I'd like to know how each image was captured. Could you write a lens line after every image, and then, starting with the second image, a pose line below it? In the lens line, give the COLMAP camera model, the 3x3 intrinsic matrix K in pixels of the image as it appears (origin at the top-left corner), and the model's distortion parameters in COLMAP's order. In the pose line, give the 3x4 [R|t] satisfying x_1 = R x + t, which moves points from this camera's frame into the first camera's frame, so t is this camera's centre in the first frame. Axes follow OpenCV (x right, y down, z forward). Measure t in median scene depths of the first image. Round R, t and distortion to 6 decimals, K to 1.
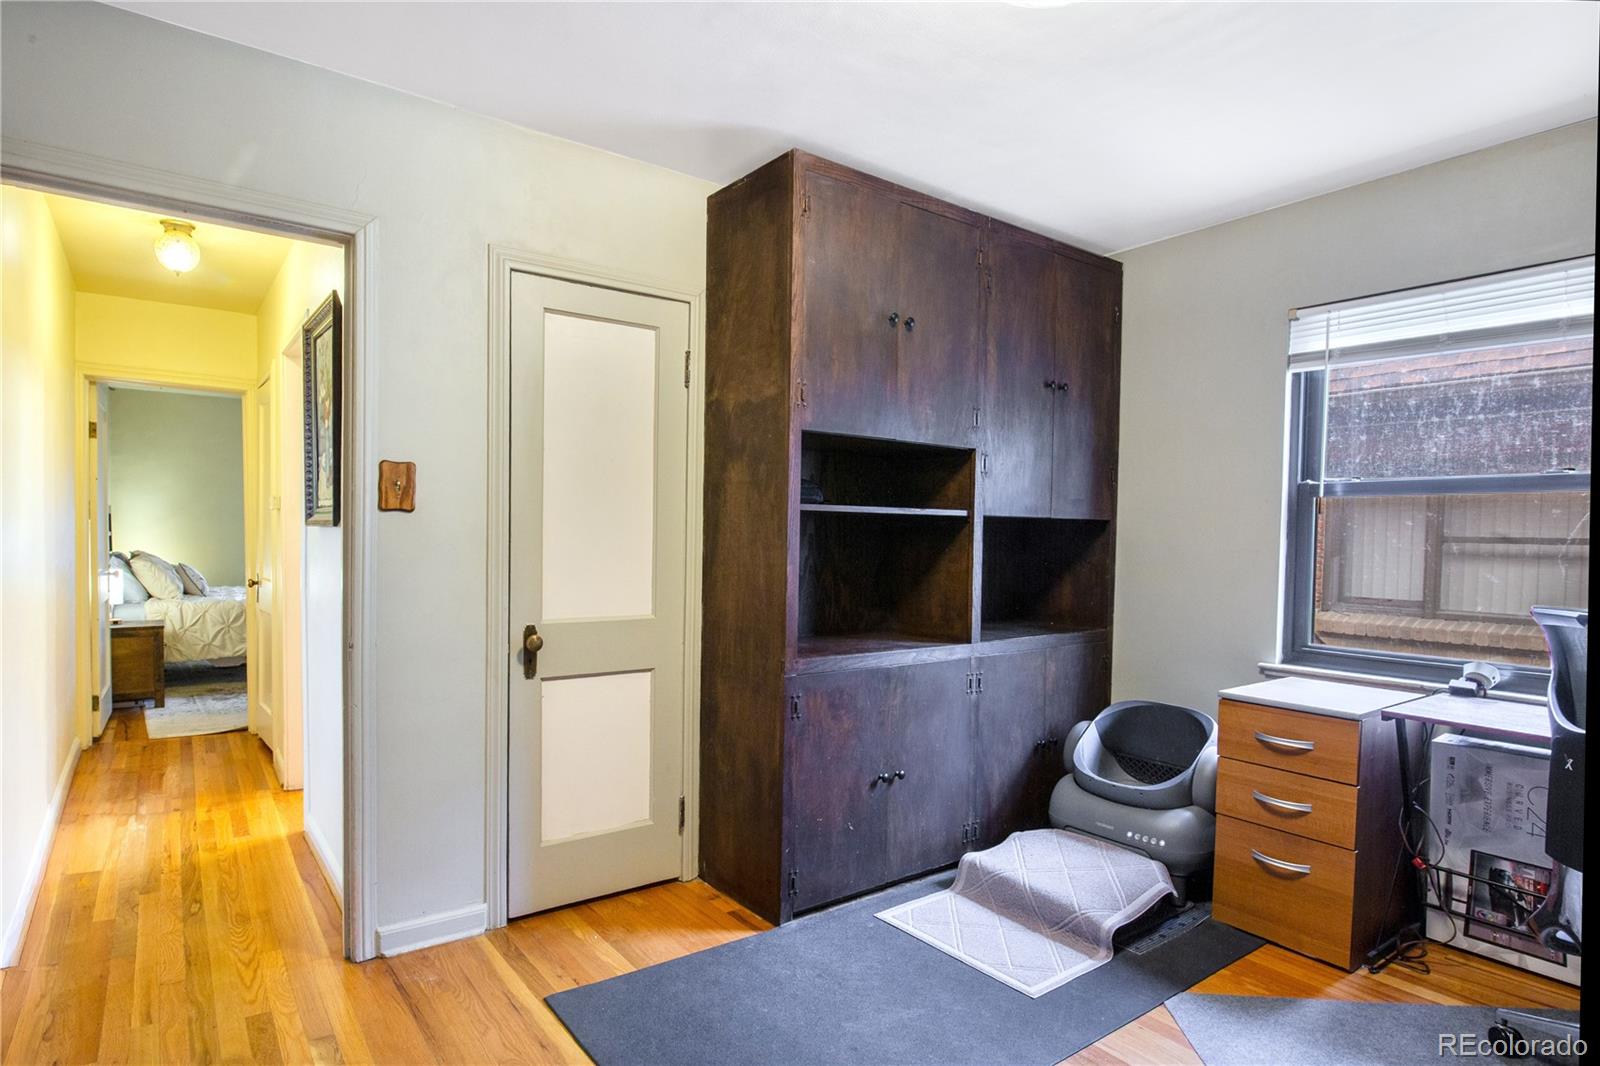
lens RADIAL K [[857.2, 0, 799.8], [0, 857.2, 566.7], [0, 0, 1]] dist [-0.001477, -0.000861]
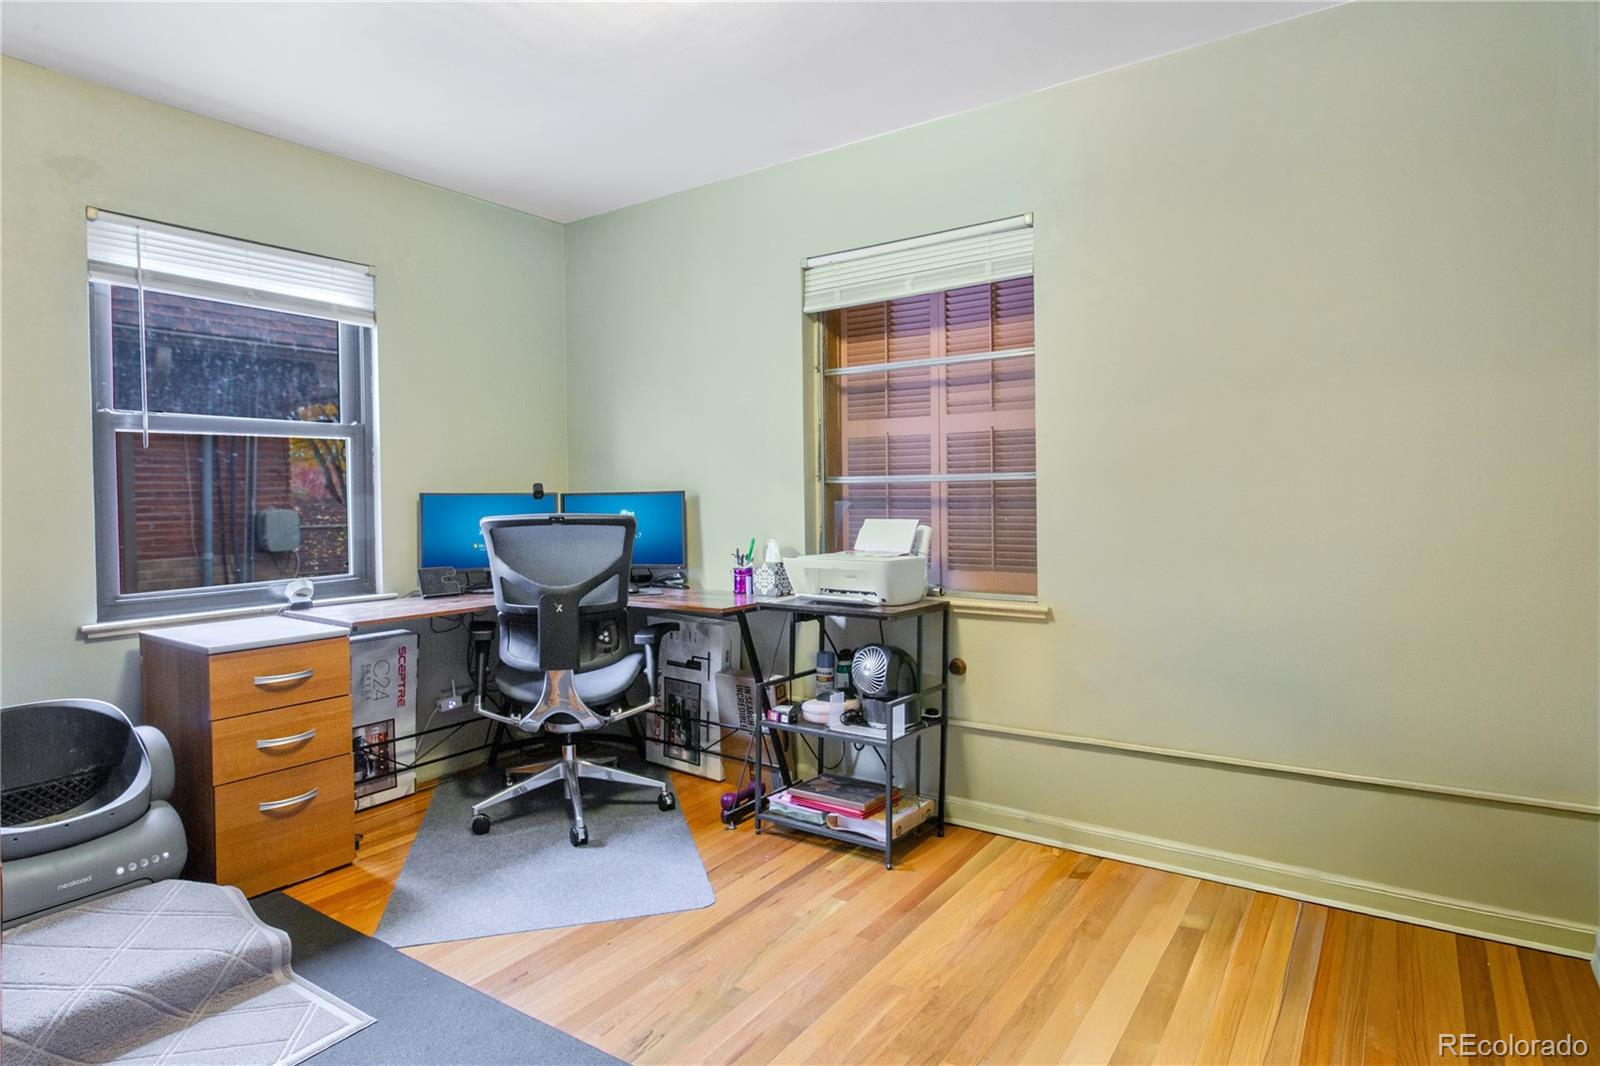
lens RADIAL K [[828.6, 0, 800.7], [0, 828.6, 496.6], [0, 0, 1]] dist [-0.002138, -0.000595]
pose [[-0.288202, -0.019955, 0.957362, -0.468863], [0.042957, 0.998507, 0.033745, -0.009982], [-0.956606, 0.050850, -0.286915, 0.632365]]
